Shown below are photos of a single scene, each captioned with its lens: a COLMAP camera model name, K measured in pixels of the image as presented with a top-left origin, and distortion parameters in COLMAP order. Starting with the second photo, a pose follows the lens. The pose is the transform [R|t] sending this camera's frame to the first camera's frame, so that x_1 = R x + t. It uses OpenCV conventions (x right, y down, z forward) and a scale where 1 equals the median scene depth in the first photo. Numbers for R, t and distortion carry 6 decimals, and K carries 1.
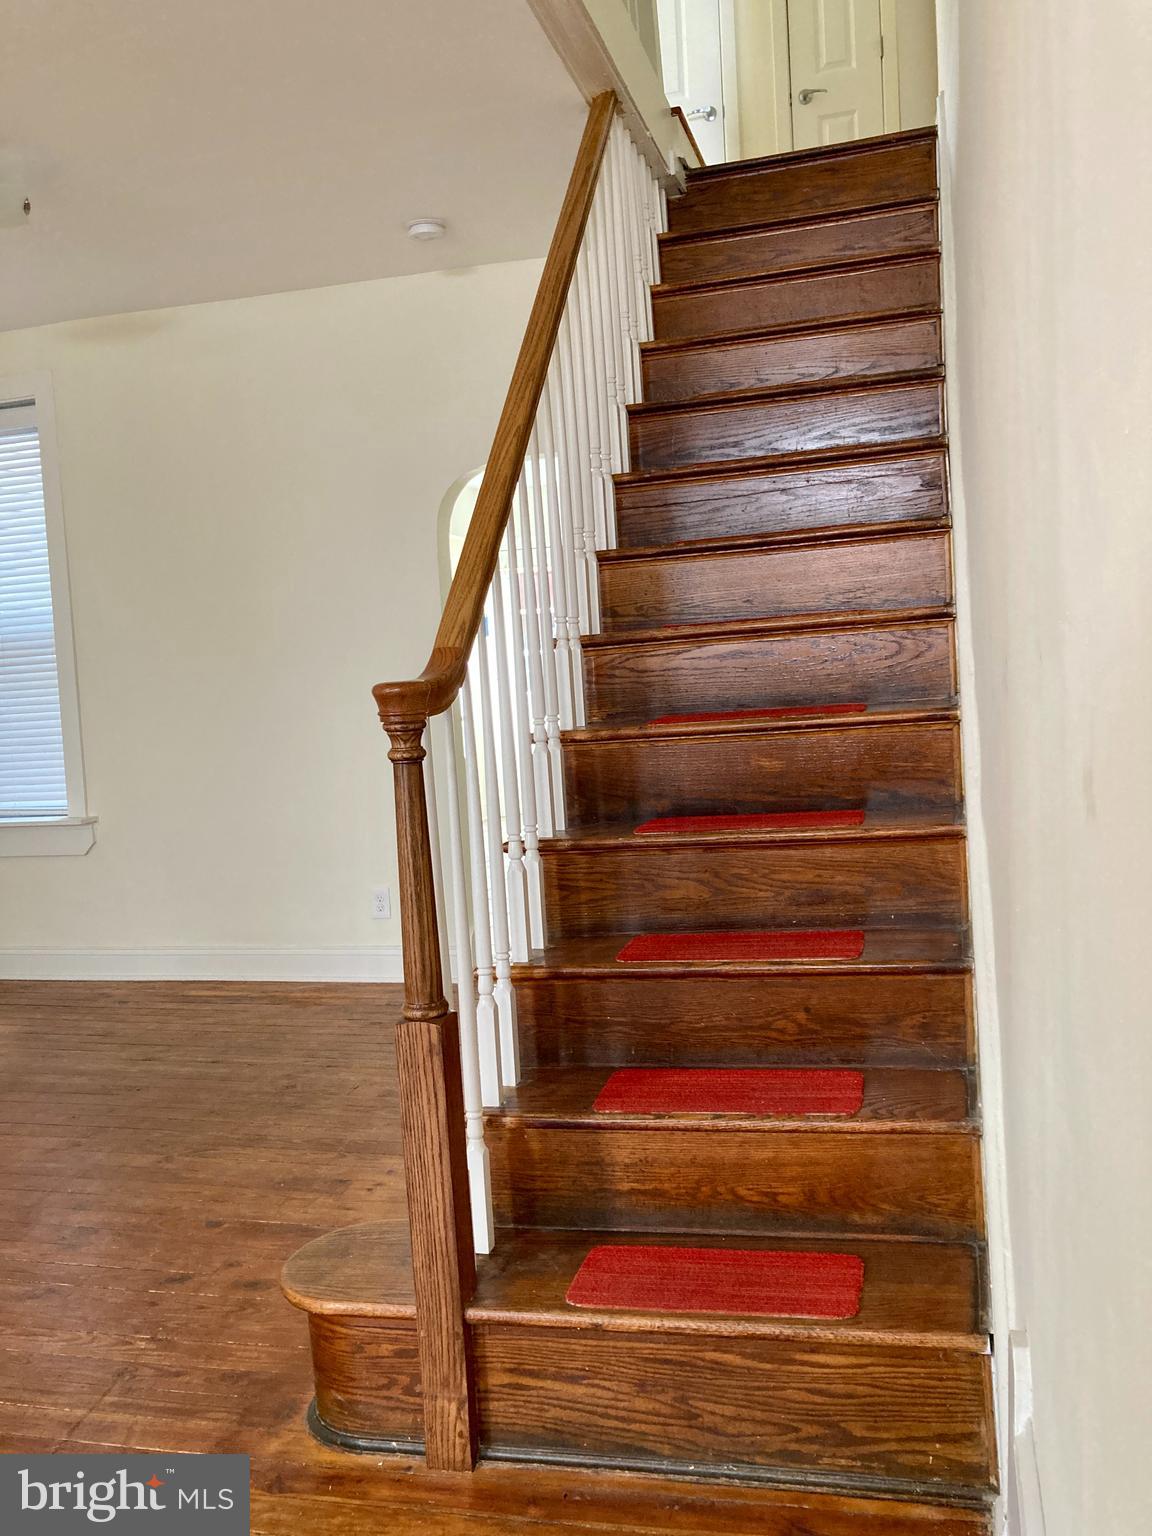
lens RADIAL K [[1258.1, 0, 580.9], [0, 1258.1, 758.5], [0, 0, 1]] dist [0.027723, -0.033437]
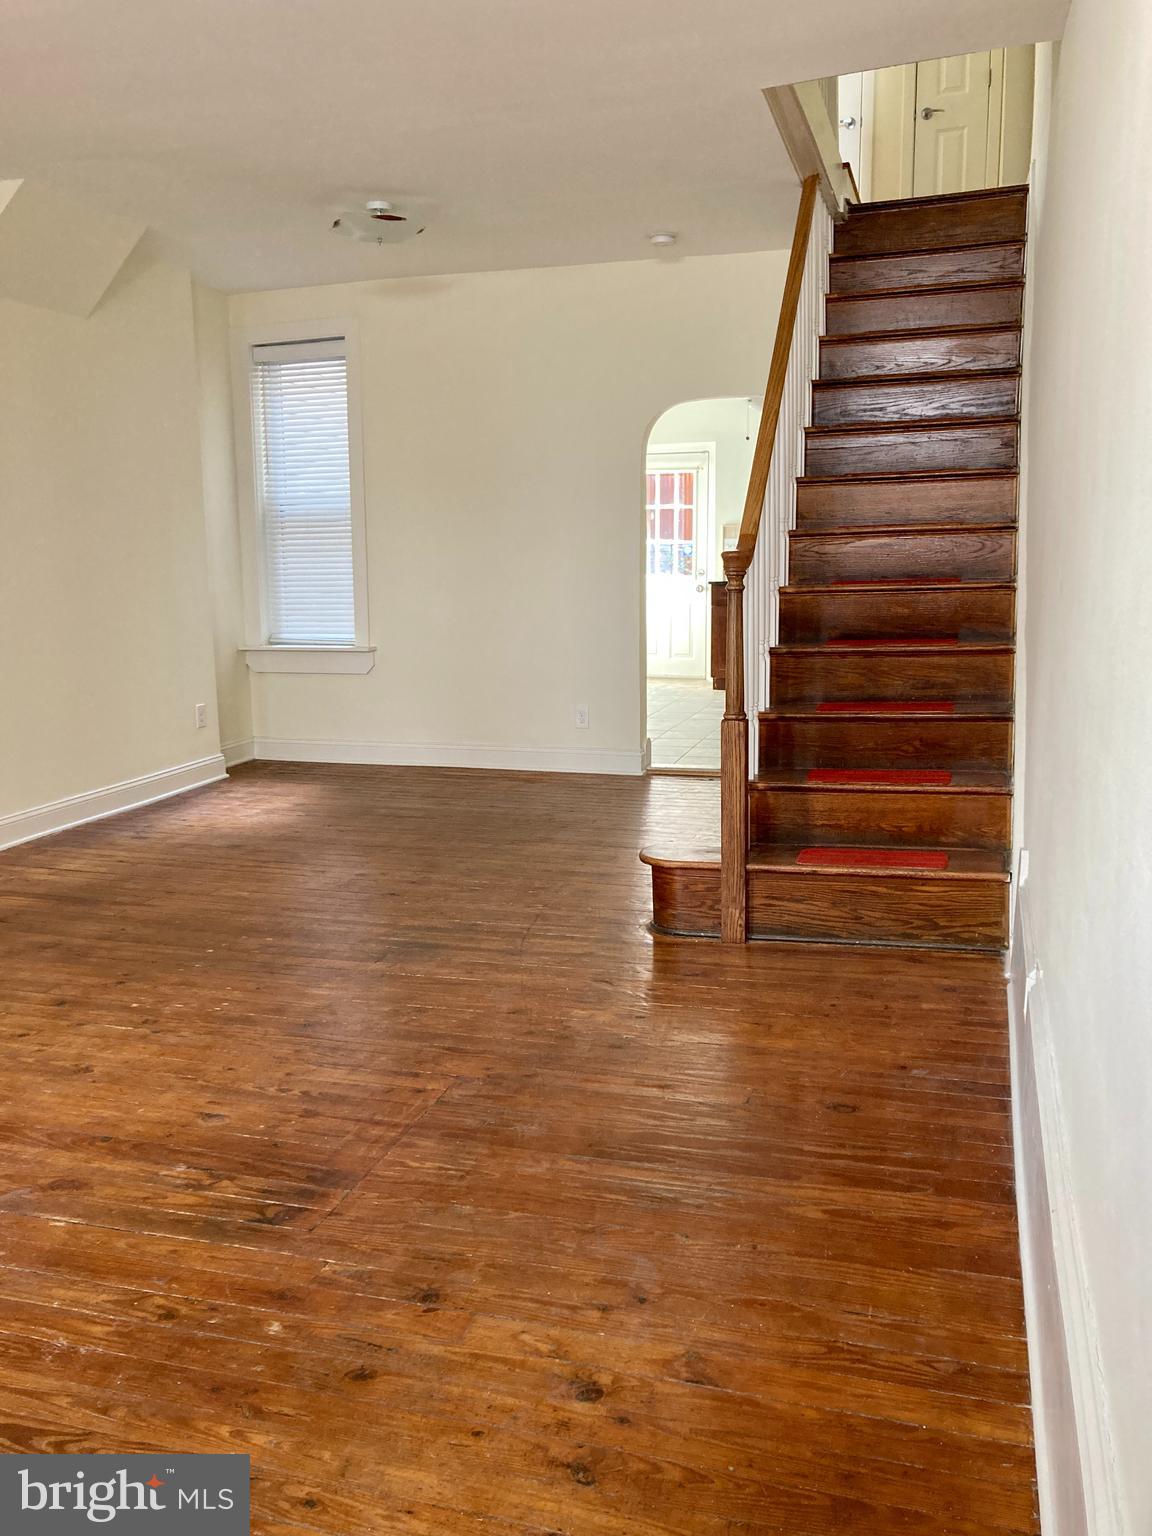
lens RADIAL K [[1258.1, 0, 568.7], [0, 1258.1, 740.3], [0, 0, 1]] dist [0.027723, -0.033437]
pose [[0.997967, 0.051626, -0.037368, -0.235347], [-0.048908, 0.996325, 0.070318, 0.083880], [0.040861, -0.068348, 0.996824, -0.762011]]
